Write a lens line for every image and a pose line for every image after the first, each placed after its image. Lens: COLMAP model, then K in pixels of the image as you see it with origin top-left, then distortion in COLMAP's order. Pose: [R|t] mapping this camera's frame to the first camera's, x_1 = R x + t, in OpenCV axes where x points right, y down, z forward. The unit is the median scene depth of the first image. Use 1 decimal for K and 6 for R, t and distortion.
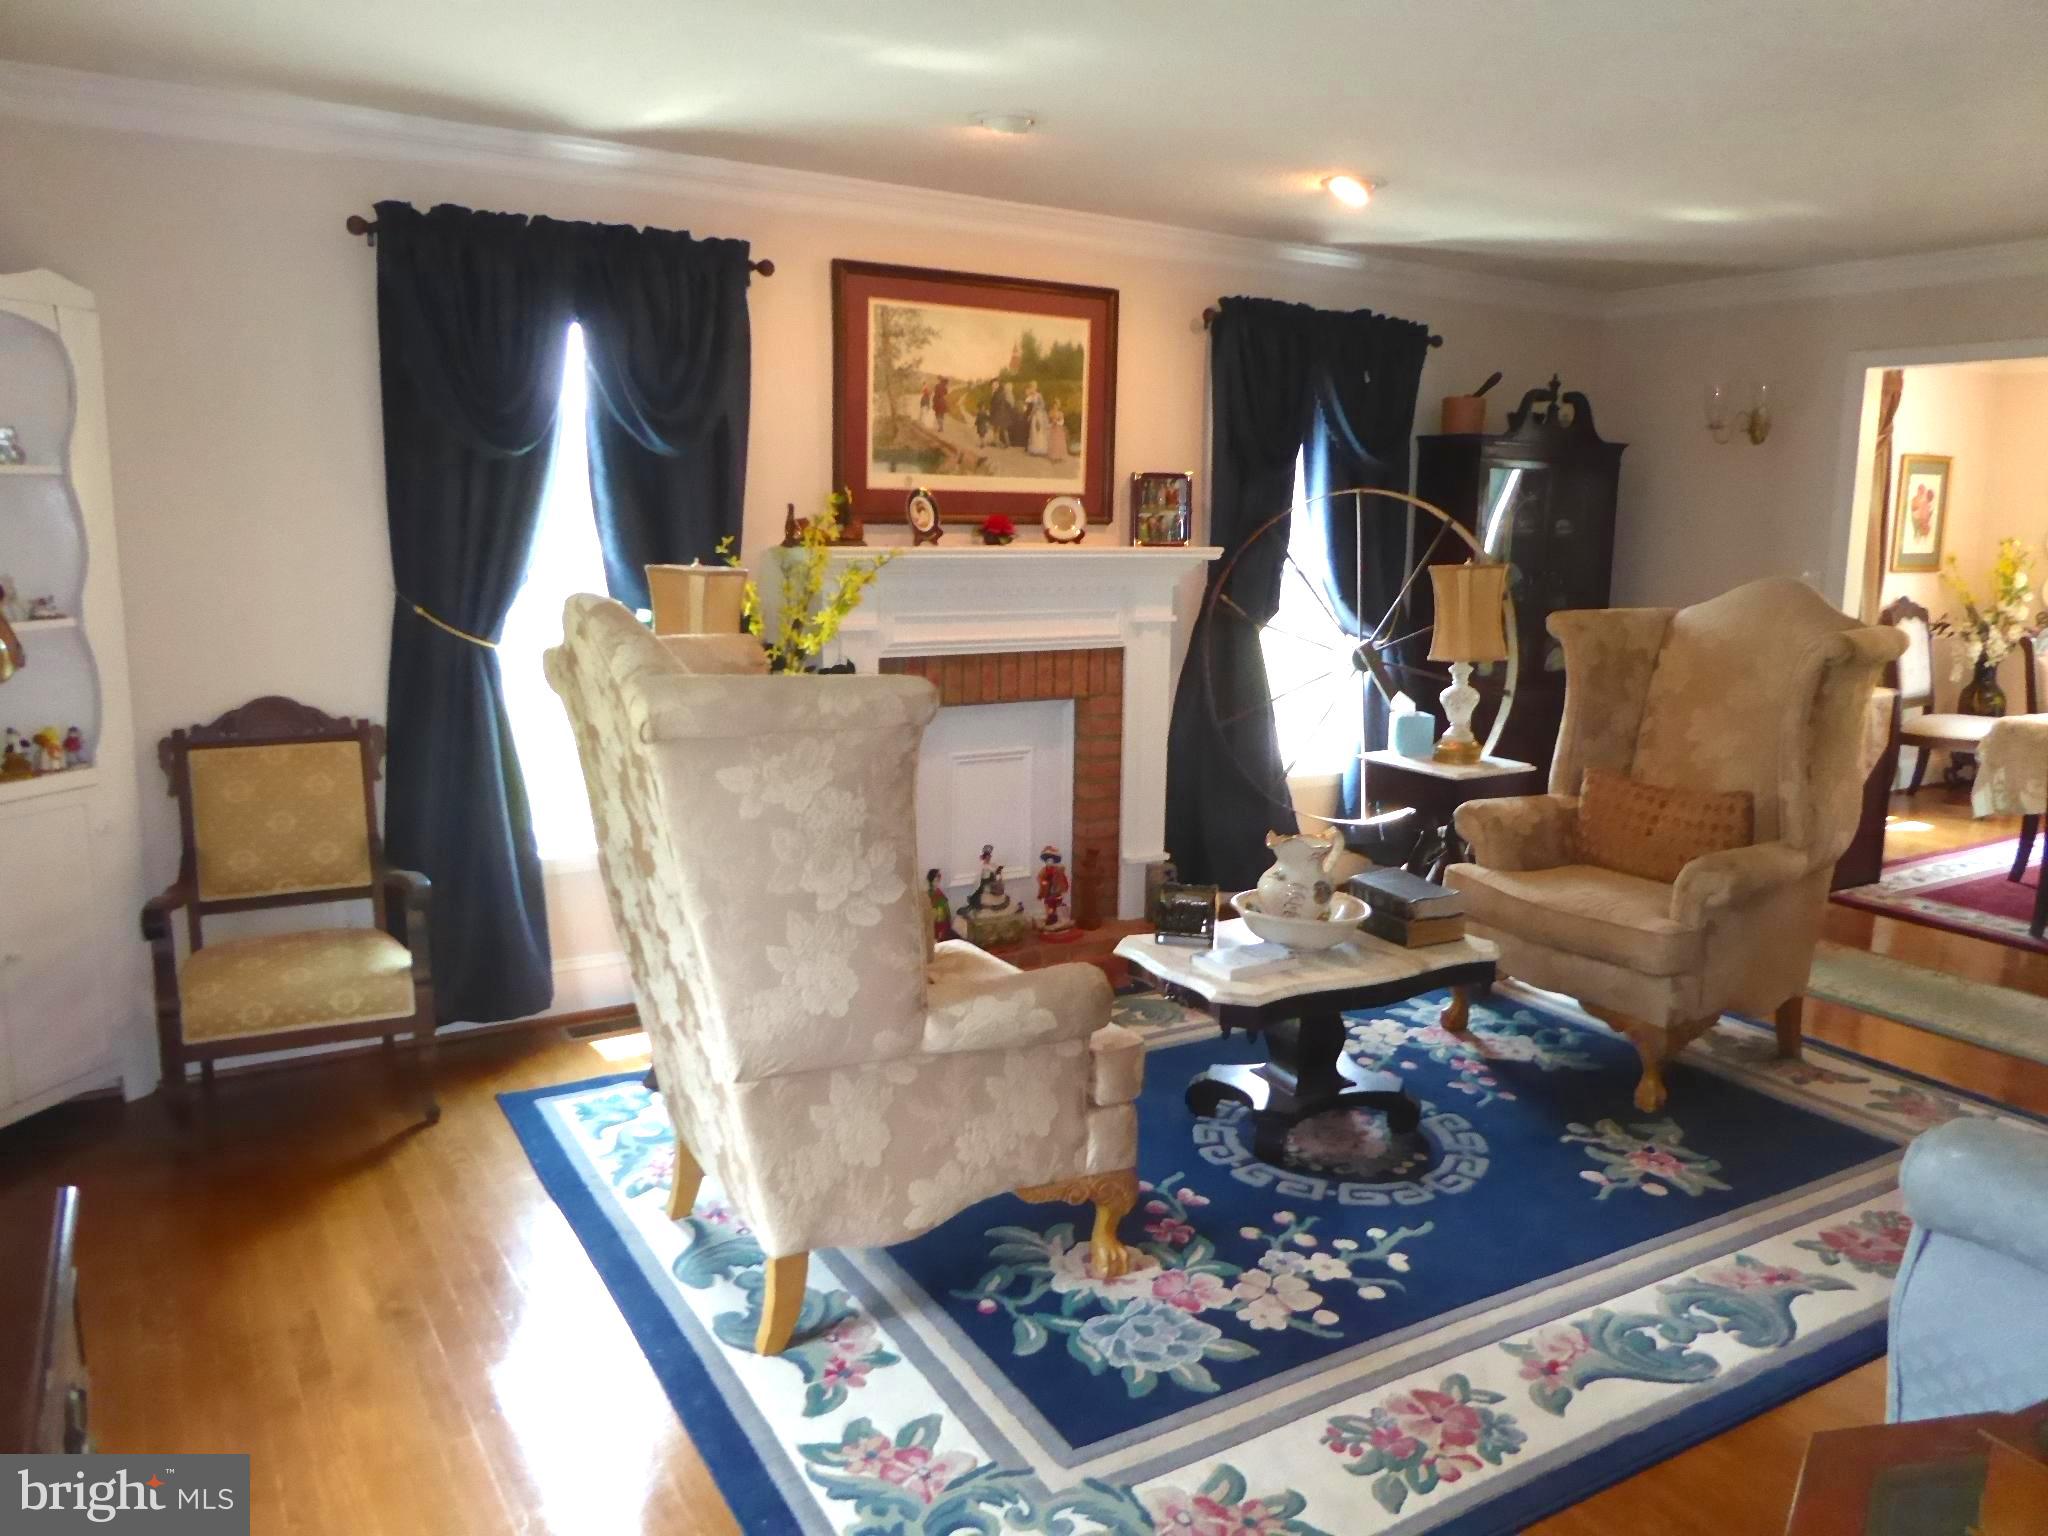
lens RADIAL K [[1453.5, 0, 1025.8], [0, 1453.5, 771.1], [0, 0, 1]] dist [-0.032309, 0.009044]
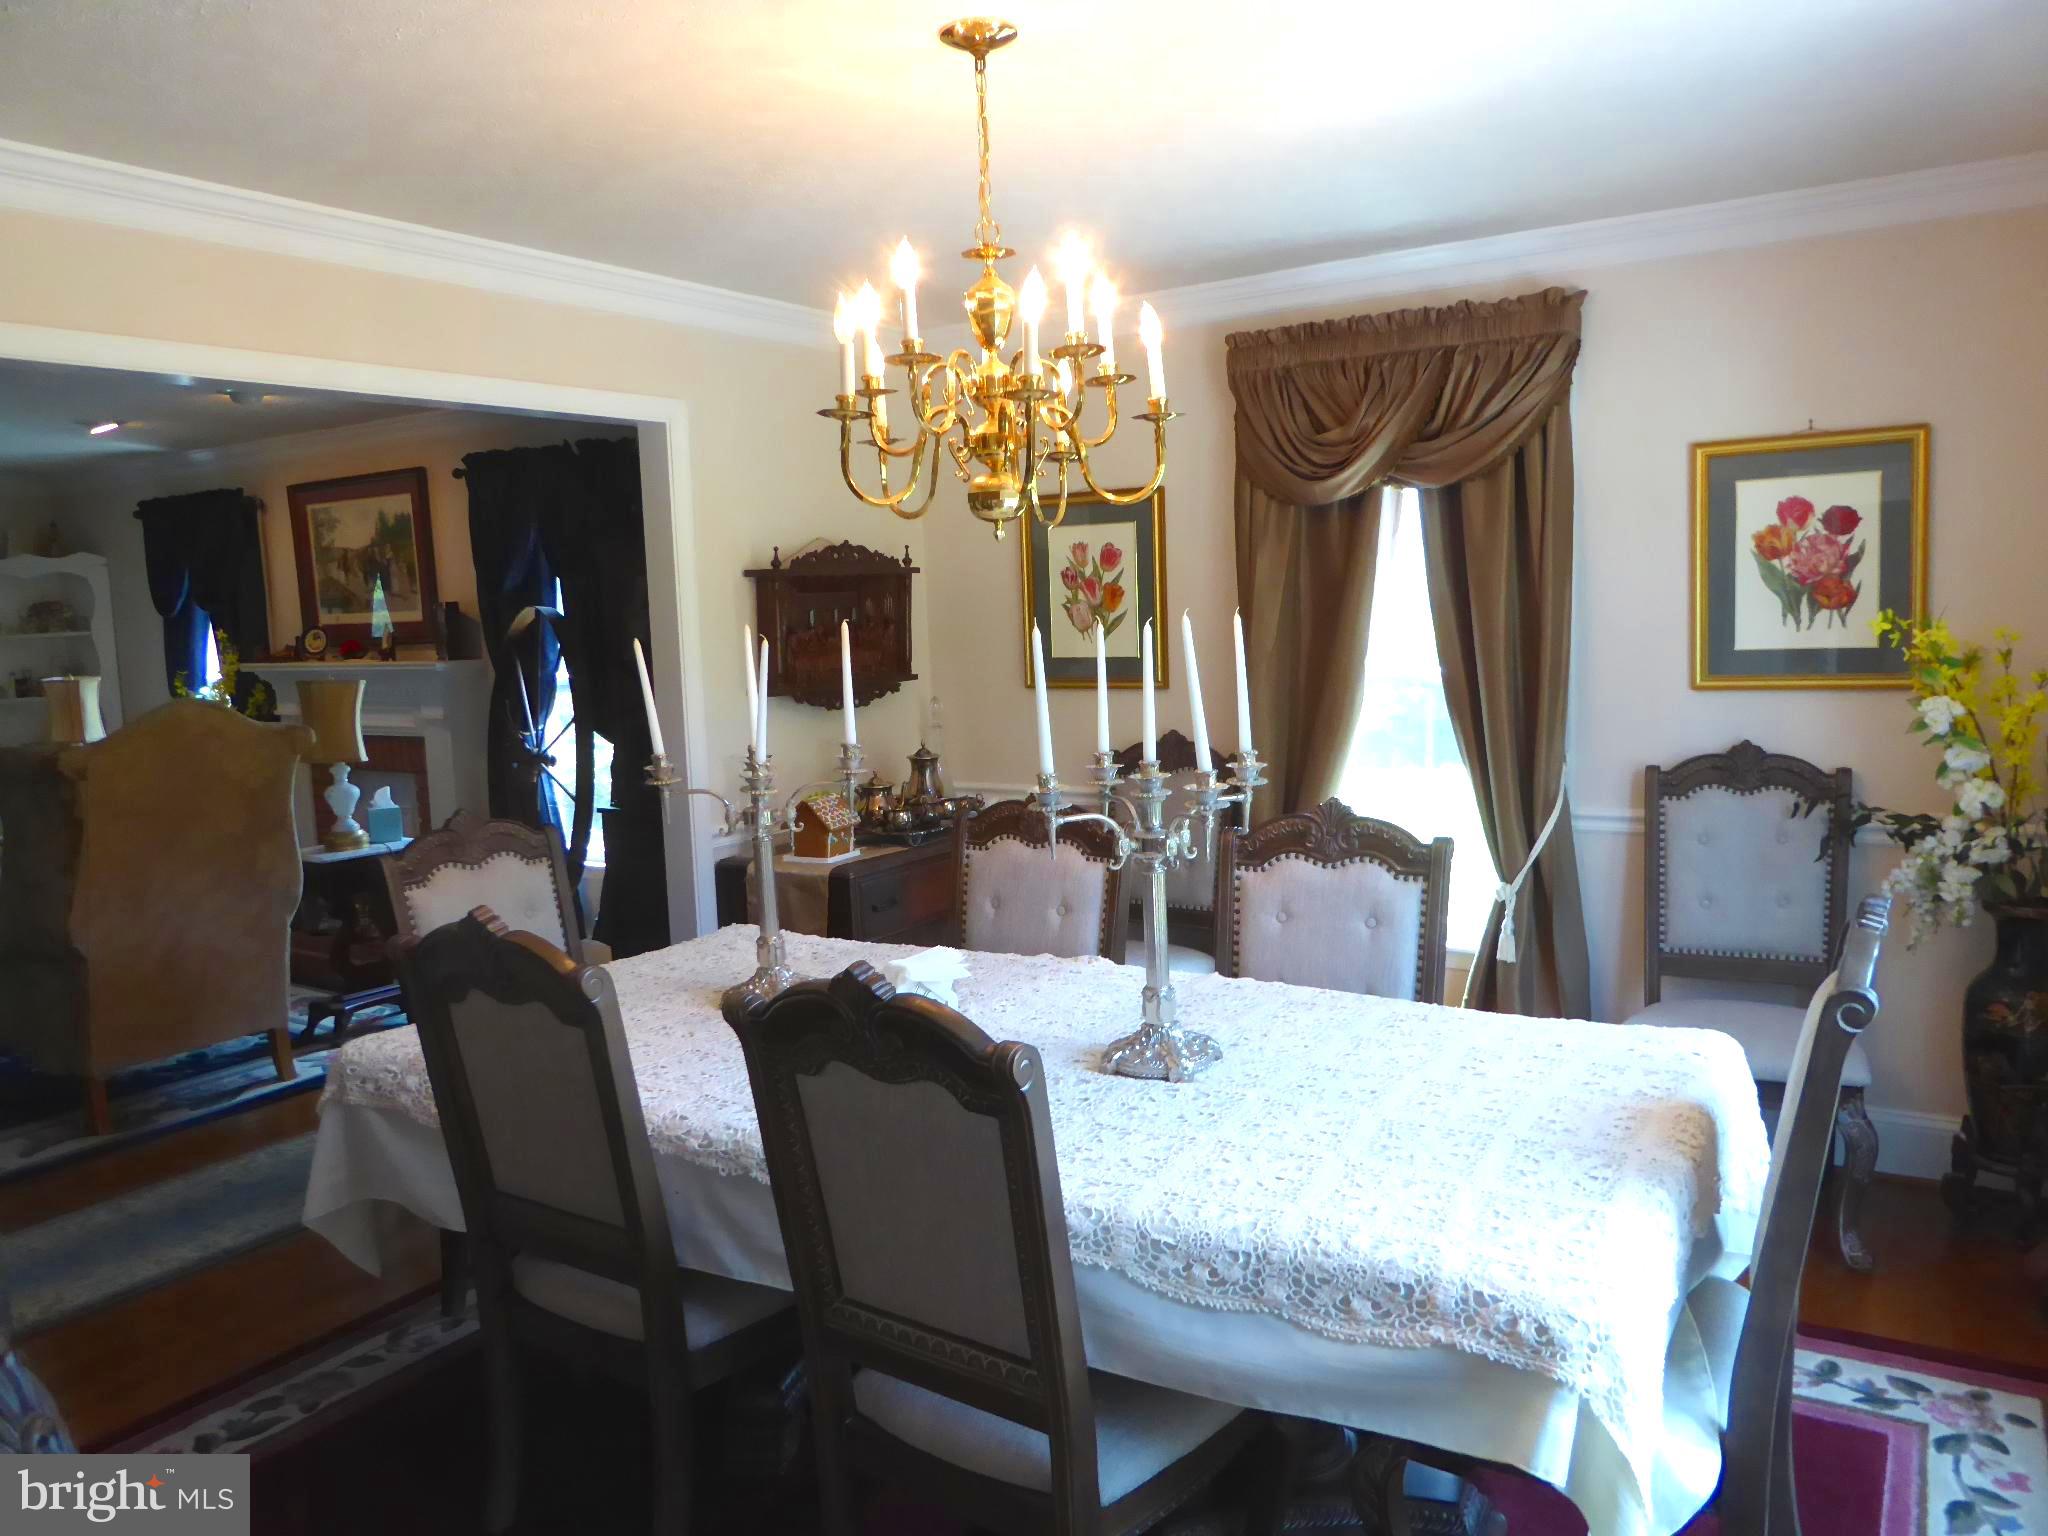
lens RADIAL K [[1453.5, 0, 1031.2], [0, 1453.5, 756.9], [0, 0, 1]] dist [-0.032309, 0.009044]
pose [[0.435083, 0.061163, -0.898311, 1.604690], [-0.119705, 0.992763, 0.009616, -0.160272], [0.892398, 0.103348, 0.439256, 1.012286]]
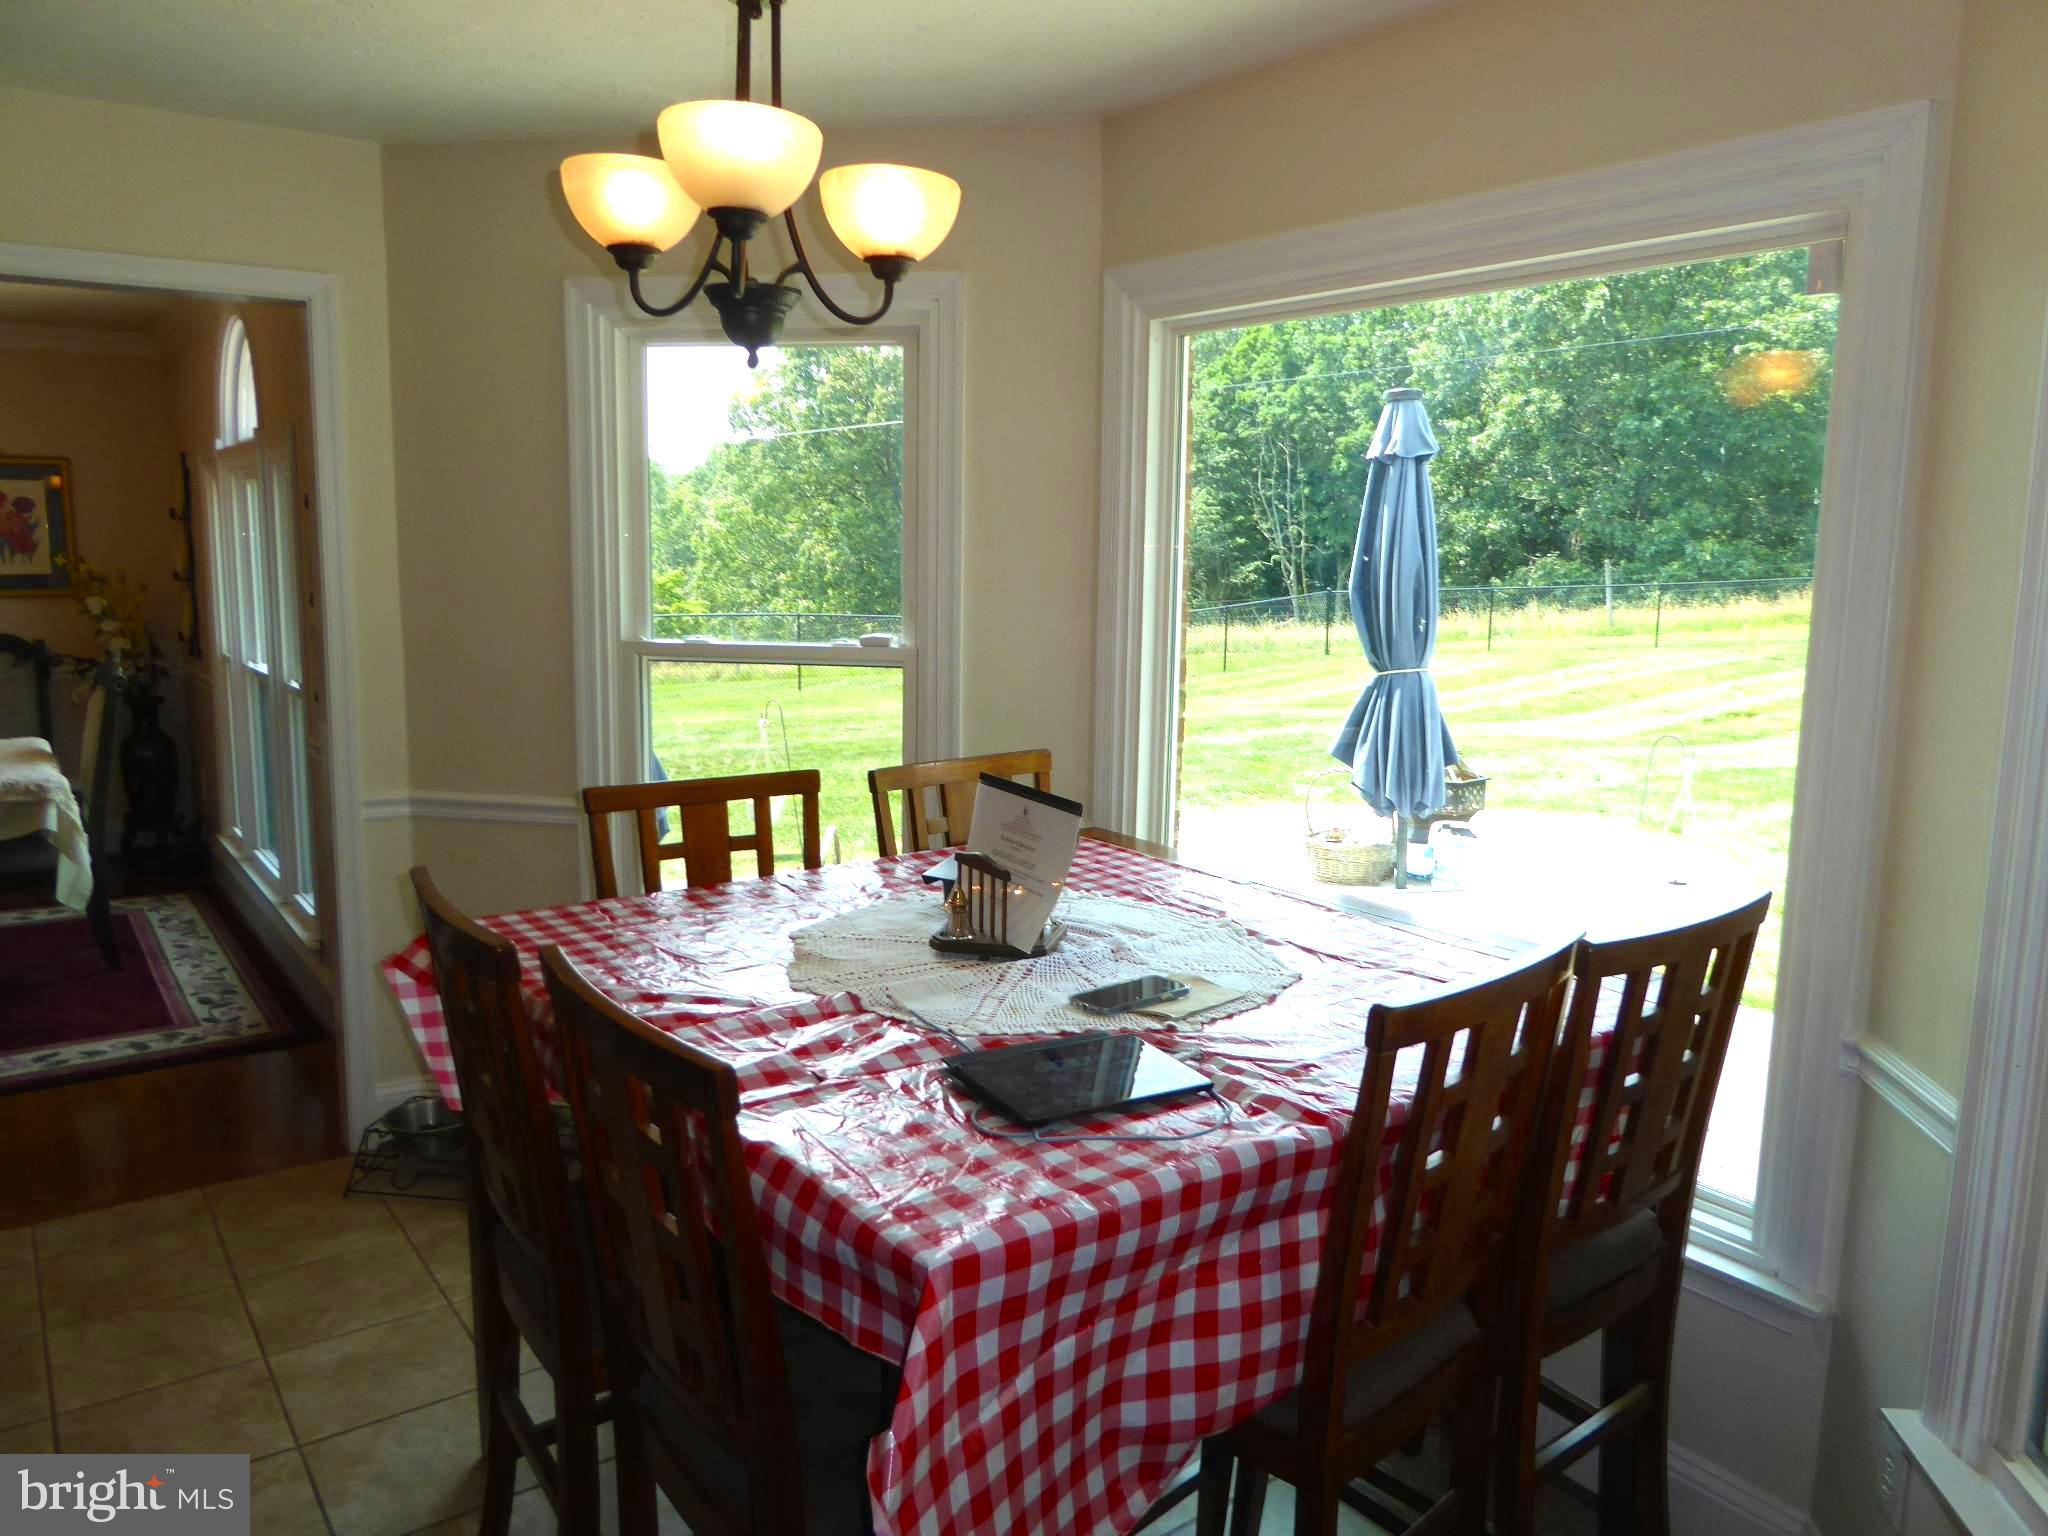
lens RADIAL K [[1453.5, 0, 1025.9], [0, 1453.5, 768.4], [0, 0, 1]] dist [-0.032309, 0.009044]
pose [[0.995765, -0.012597, 0.091071, 1.951564], [0.016242, 0.999092, -0.039396, 0.004002], [-0.090492, 0.040708, 0.995065, 0.225794]]
